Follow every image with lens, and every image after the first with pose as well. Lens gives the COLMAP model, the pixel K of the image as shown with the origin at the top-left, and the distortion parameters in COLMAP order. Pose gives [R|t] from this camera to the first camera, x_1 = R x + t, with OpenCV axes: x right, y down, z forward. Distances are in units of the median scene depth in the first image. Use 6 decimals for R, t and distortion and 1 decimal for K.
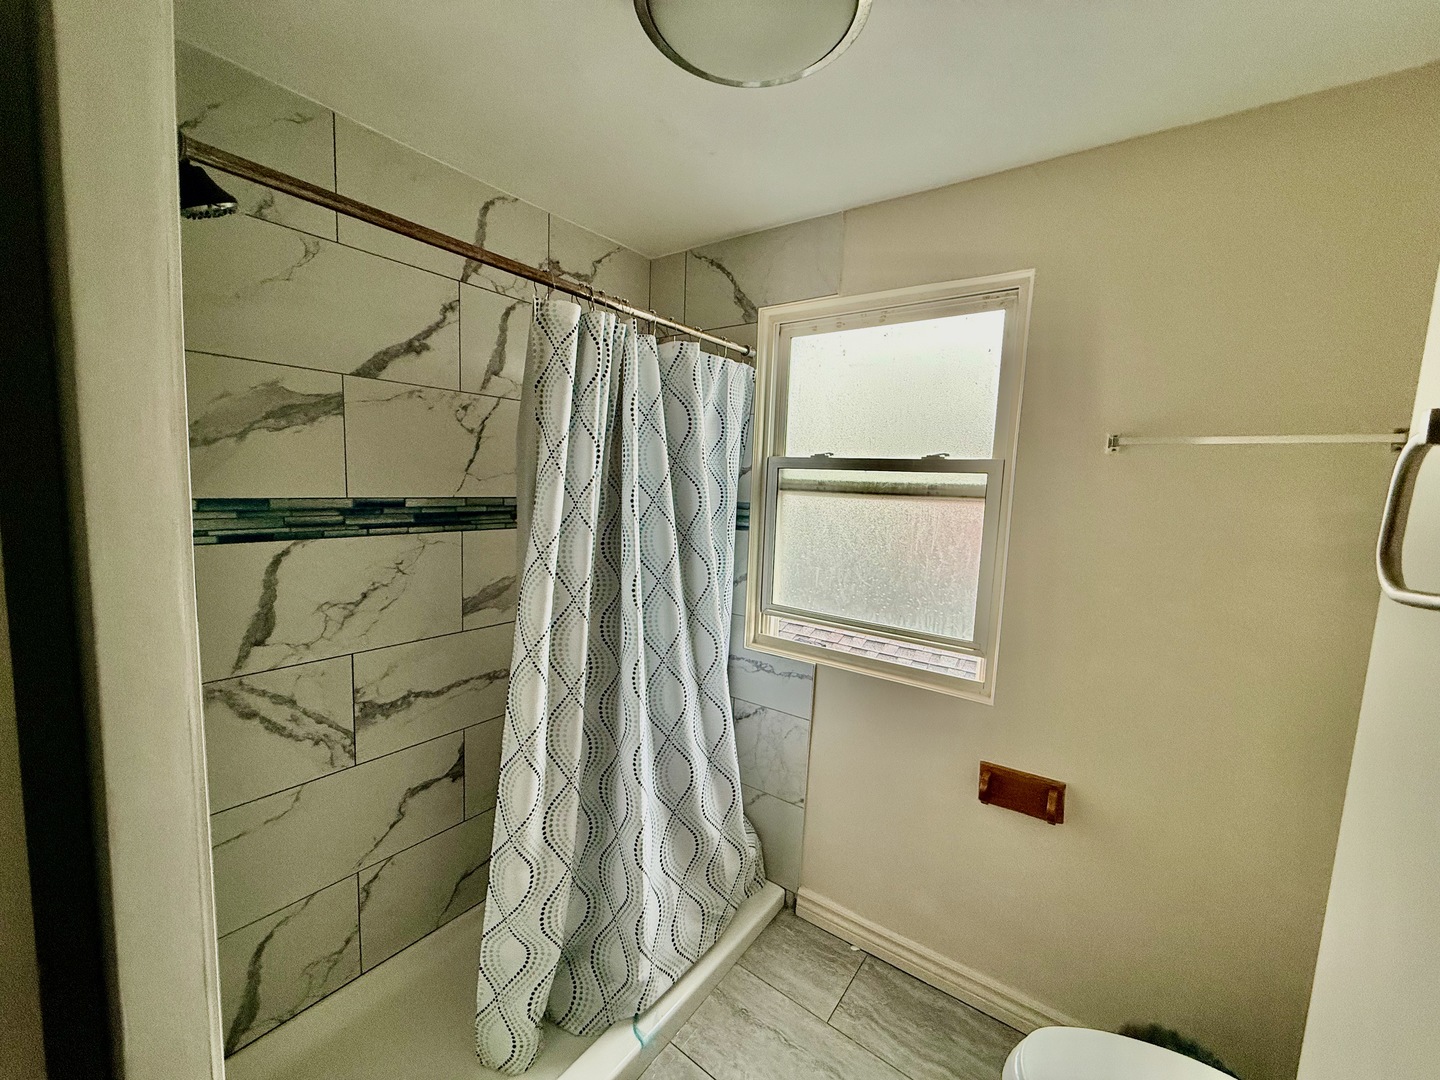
lens RADIAL K [[572.8, 0, 715.7], [0, 572.8, 541.5], [0, 0, 1]] dist [0.002524, 0.000136]
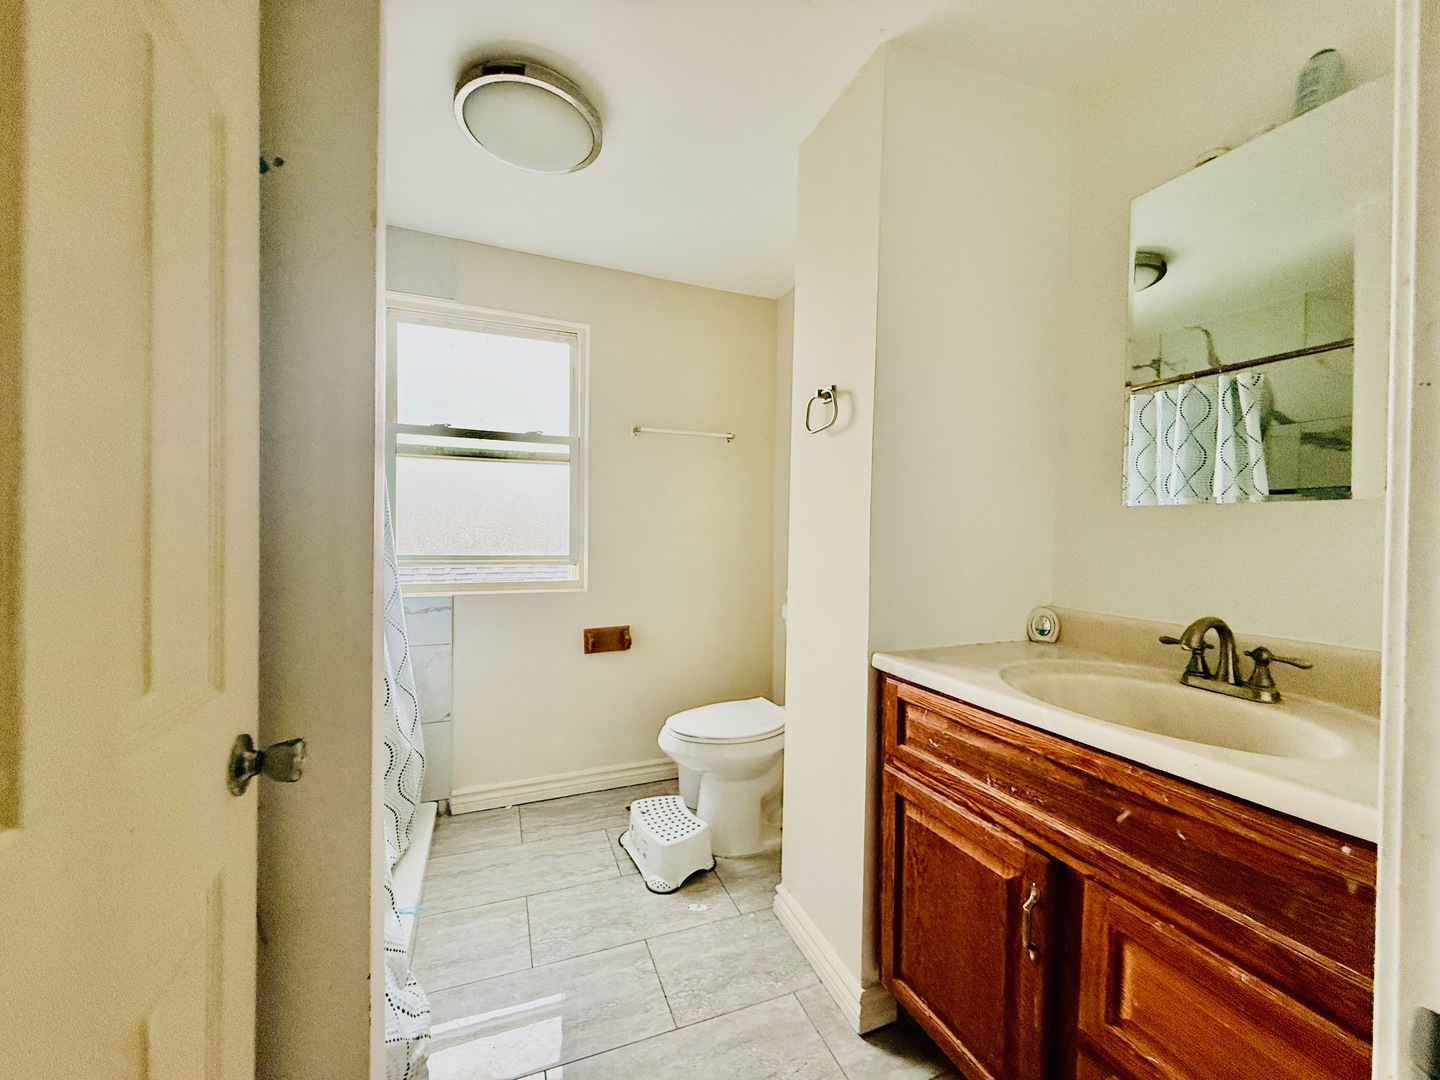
lens RADIAL K [[572.8, 0, 721.3], [0, 572.8, 537.8], [0, 0, 1]] dist [0.002524, 0.000136]
pose [[0.511637, -0.047955, 0.857862, -0.642139], [0.097521, 0.995230, -0.002528, 0.169534], [-0.853649, 0.084953, 0.513873, -0.134786]]
